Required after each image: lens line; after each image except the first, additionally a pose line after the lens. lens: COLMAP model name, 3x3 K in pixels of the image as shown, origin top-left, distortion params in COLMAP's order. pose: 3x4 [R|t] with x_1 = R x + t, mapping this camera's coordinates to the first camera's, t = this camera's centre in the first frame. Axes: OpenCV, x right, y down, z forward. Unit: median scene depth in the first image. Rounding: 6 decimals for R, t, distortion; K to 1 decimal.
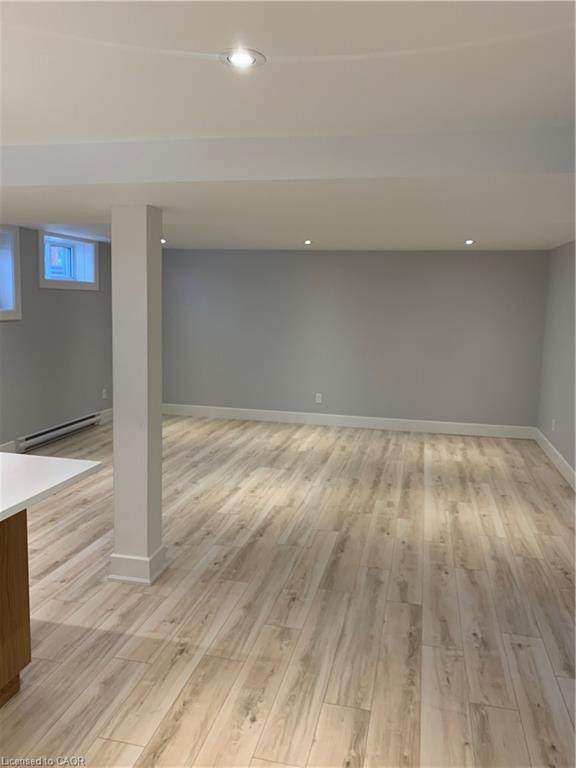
lens RADIAL K [[588.8, 0, 275.6], [0, 588.8, 383.4], [0, 0, 1]] dist [0.044722, -0.002899]
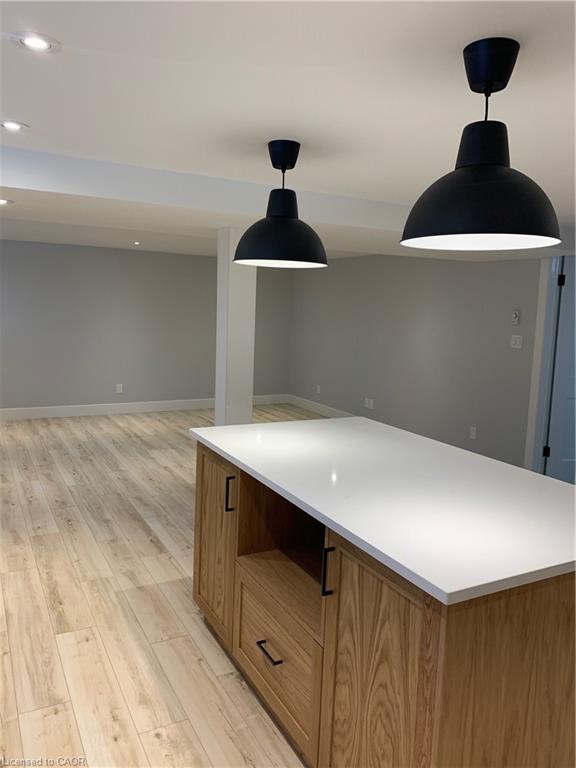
lens RADIAL K [[588.8, 0, 275.6], [0, 588.8, 383.4], [0, 0, 1]] dist [0.044722, -0.002899]
pose [[0.744947, -0.082134, 0.662048, -0.735266], [0.075410, 0.996399, 0.038762, -0.006858], [-0.662848, 0.021050, 0.748458, 0.032767]]
